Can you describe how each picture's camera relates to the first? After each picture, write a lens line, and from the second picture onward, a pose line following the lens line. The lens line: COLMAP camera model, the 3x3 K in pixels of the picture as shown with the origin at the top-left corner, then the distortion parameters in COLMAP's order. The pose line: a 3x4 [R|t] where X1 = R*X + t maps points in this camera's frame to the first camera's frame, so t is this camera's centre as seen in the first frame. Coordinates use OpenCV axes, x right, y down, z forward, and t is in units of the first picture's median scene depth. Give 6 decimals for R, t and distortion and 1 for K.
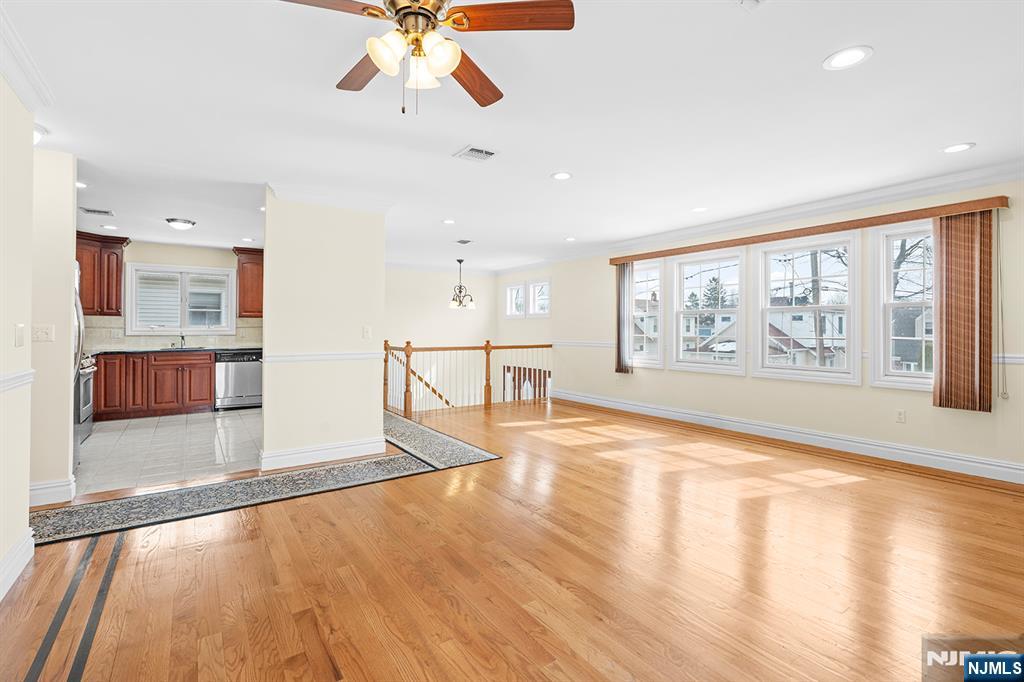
lens RADIAL K [[461.5, 0, 515.0], [0, 461.5, 324.7], [0, 0, 1]] dist [-0.014633, 0.002486]
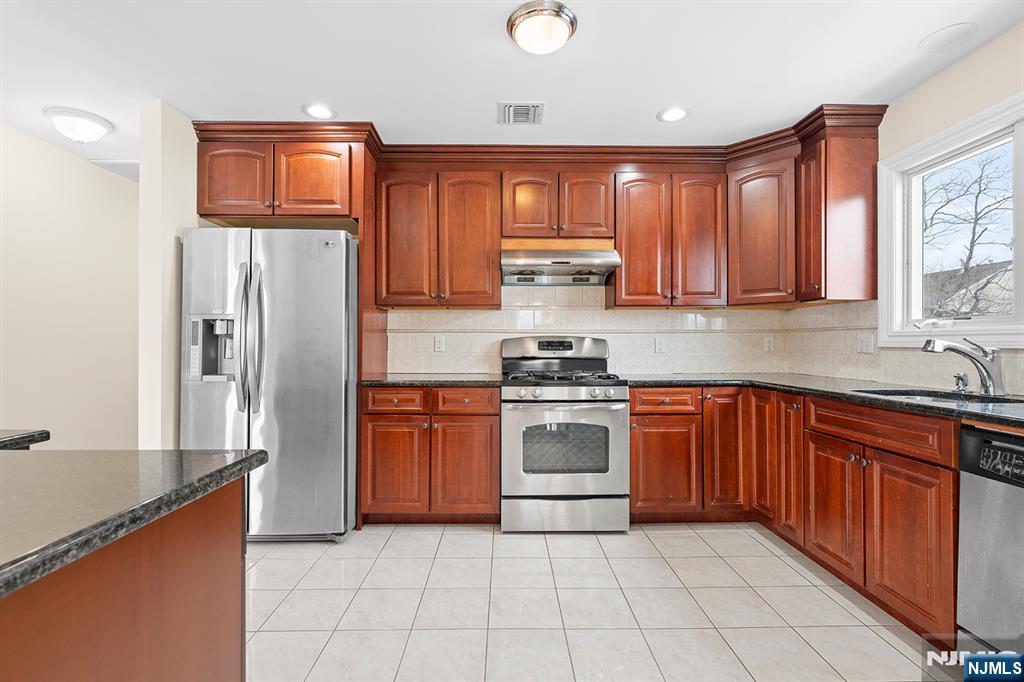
lens RADIAL K [[461.5, 0, 512.1], [0, 461.5, 341.8], [0, 0, 1]] dist [-0.014633, 0.002486]
pose [[-0.561675, -0.001783, -0.827356, -0.367149], [0.007482, 0.999946, -0.007234, 0.020404], [0.827324, -0.010253, -0.561631, 1.024715]]
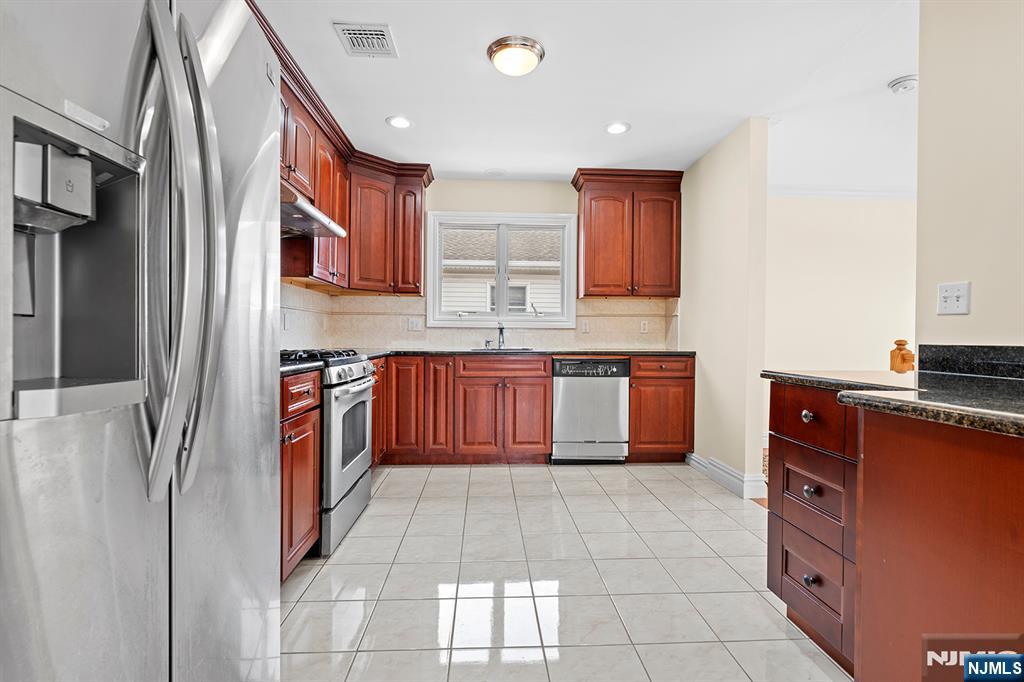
lens RADIAL K [[474.5, 0, 510.7], [0, 474.5, 338.5], [0, 0, 1]] dist [-0.000834, -0.000175]
pose [[0.847528, 0.008072, -0.530690, -0.429777], [-0.003664, 0.999950, 0.009357, 0.035054], [0.530738, -0.005986, 0.847515, 0.536785]]
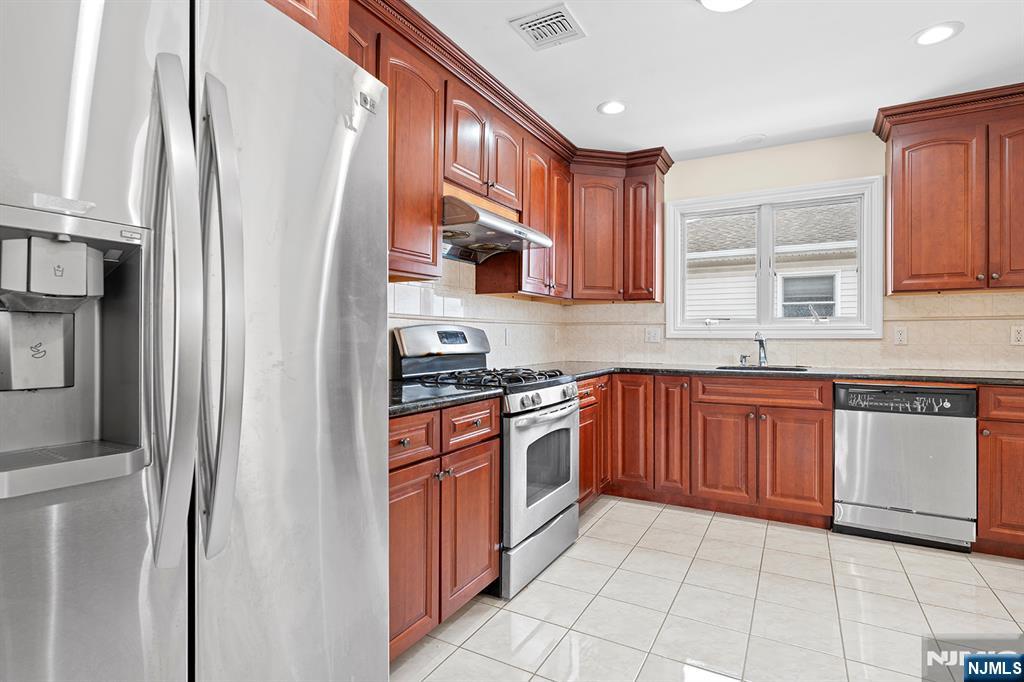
lens RADIAL K [[509.7, 0, 514.3], [0, 509.7, 335.4], [0, 0, 1]] dist [-0.003139, 0.000831]
pose [[0.435049, 0.000162, -0.900407, -0.414360], [0.006083, 0.999977, 0.003119, 0.018644], [0.900386, -0.006834, 0.435038, 0.615915]]
